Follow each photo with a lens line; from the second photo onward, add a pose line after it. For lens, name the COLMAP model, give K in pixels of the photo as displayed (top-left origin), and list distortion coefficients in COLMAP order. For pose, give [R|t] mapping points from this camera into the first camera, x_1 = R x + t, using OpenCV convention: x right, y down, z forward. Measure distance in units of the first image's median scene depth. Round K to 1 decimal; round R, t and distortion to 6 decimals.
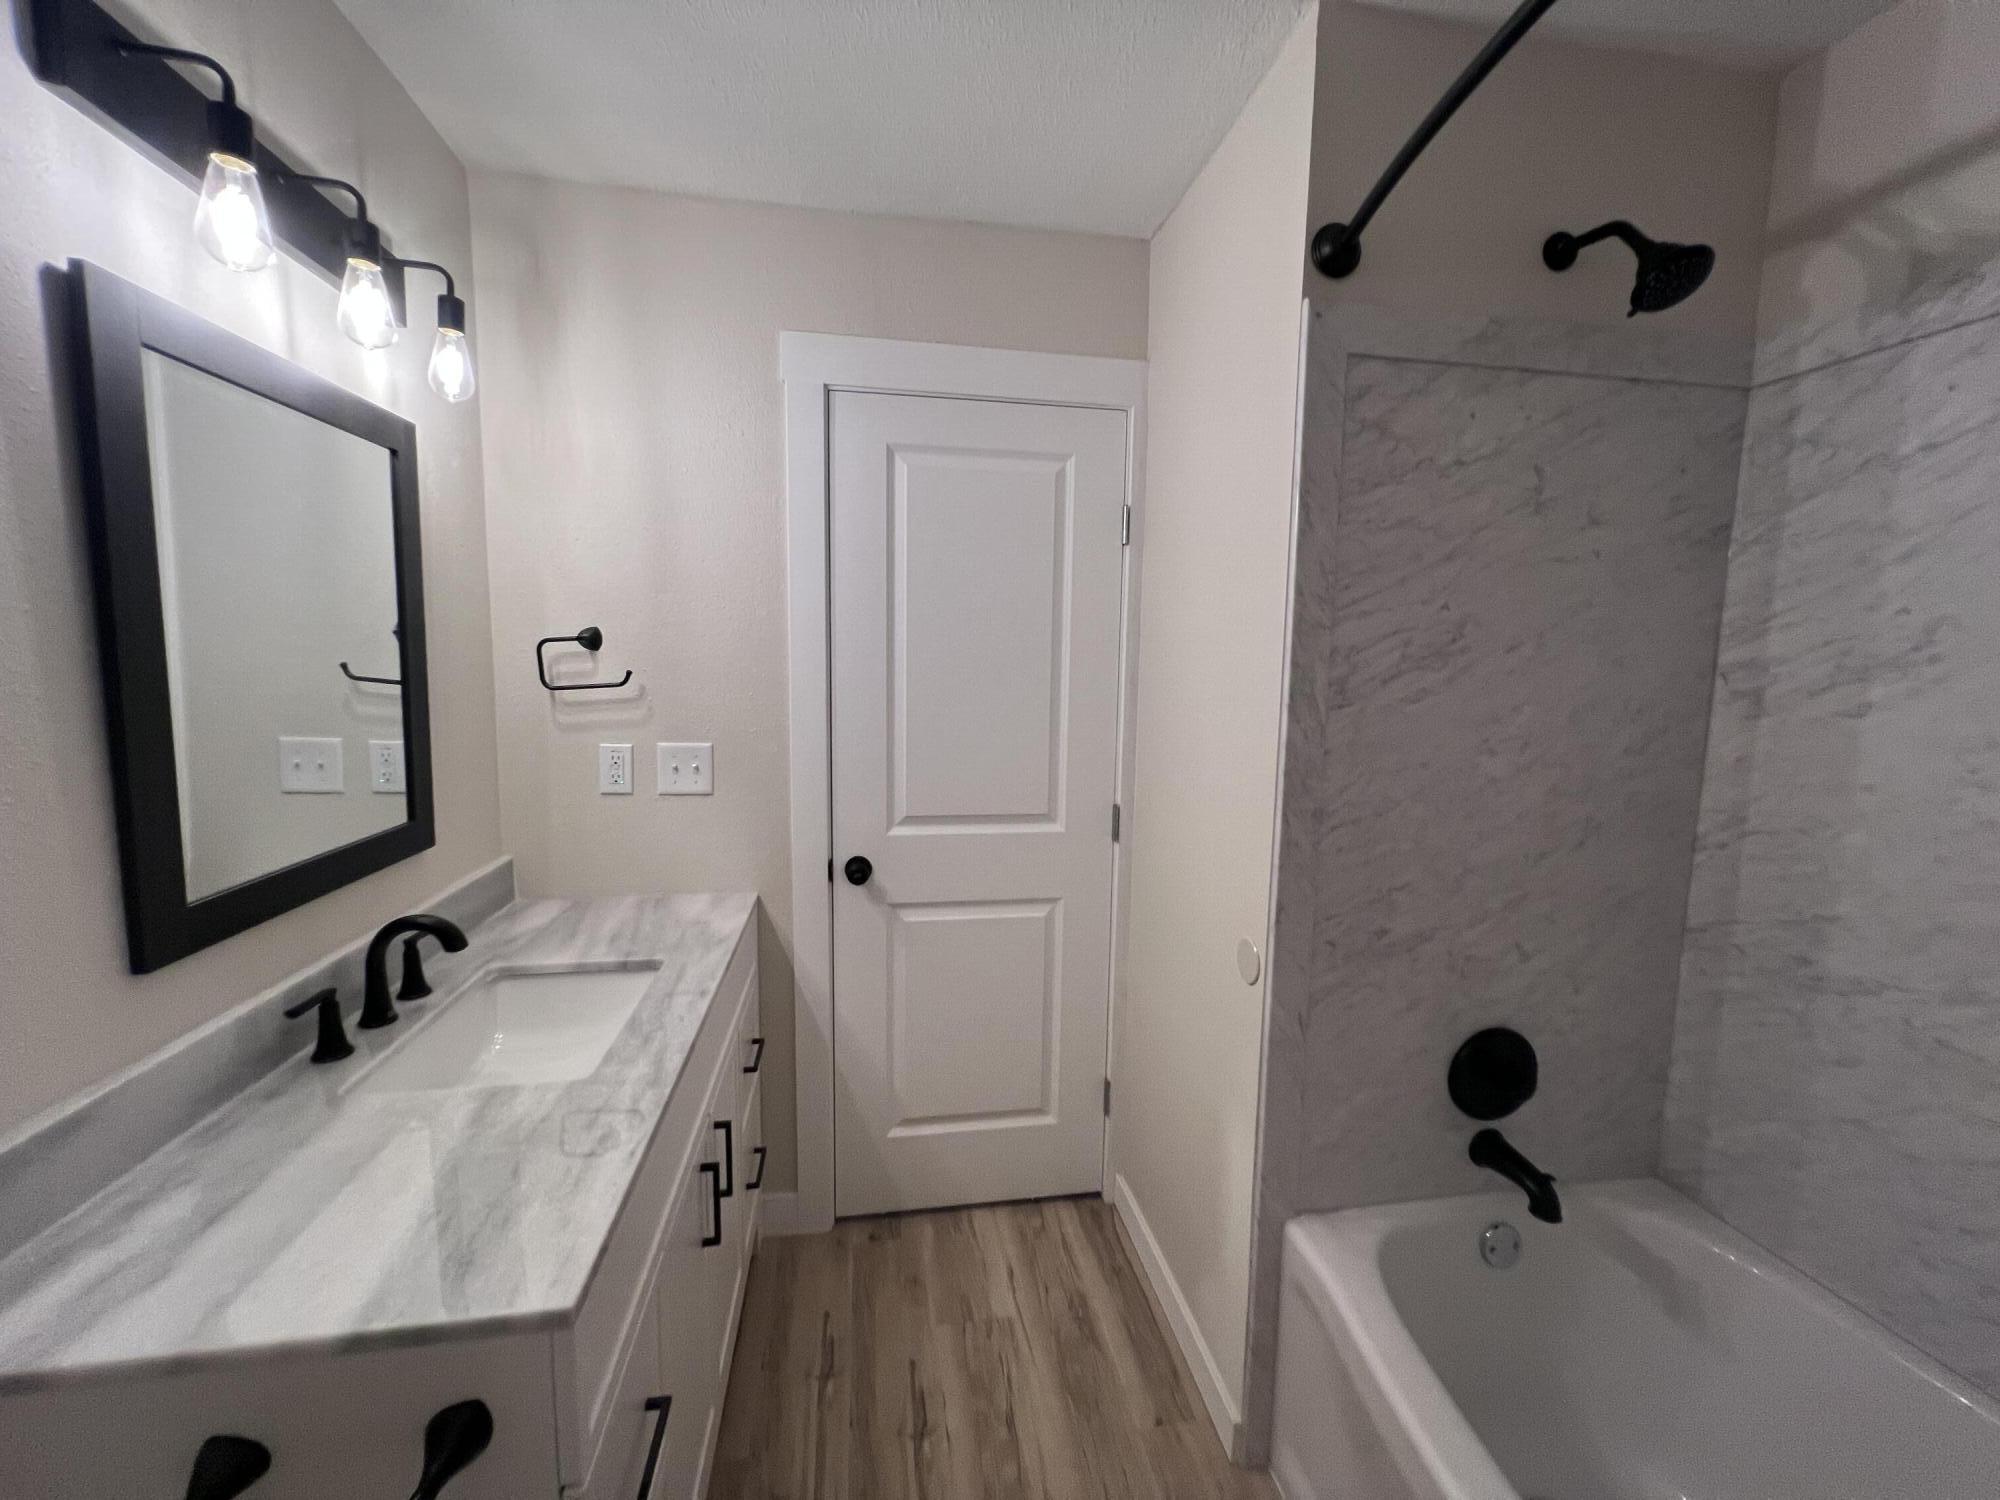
lens RADIAL K [[801.5, 0, 1000.9], [0, 801.5, 747.6], [0, 0, 1]] dist [-0.002086, 0.000643]
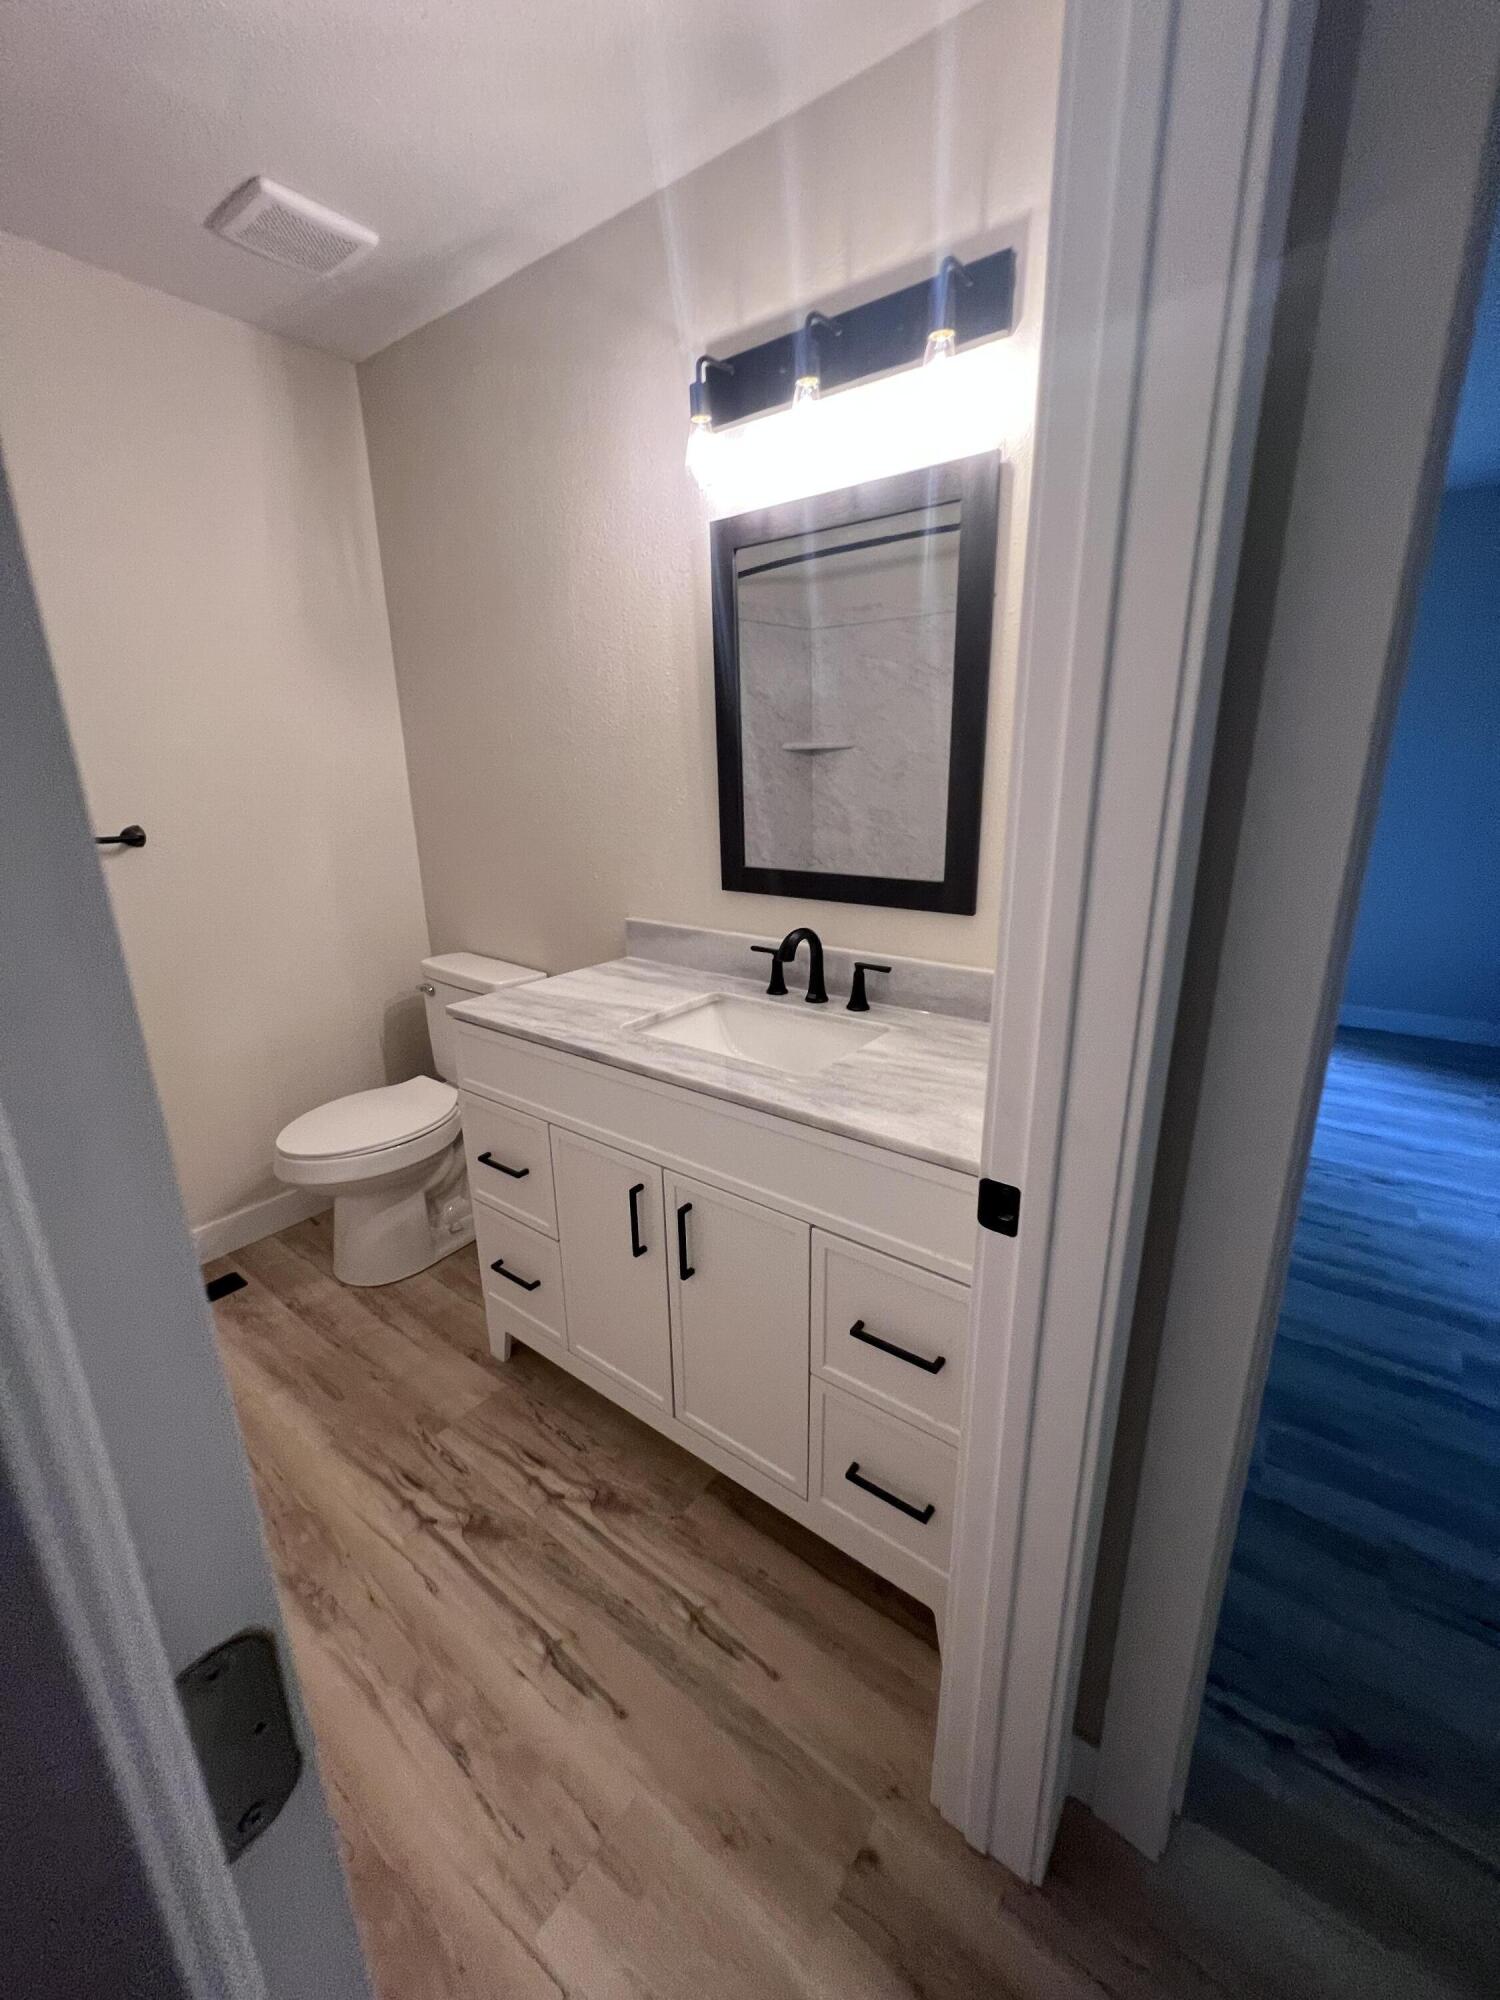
lens RADIAL K [[801.5, 0, 749.3], [0, 801.5, 994.3], [0, 0, 1]] dist [-0.002086, 0.000643]
pose [[-0.730626, 0.189305, -0.656011, 0.172136], [-0.073235, 0.933525, 0.350952, -0.115541], [0.678839, 0.304457, -0.668194, 1.477624]]
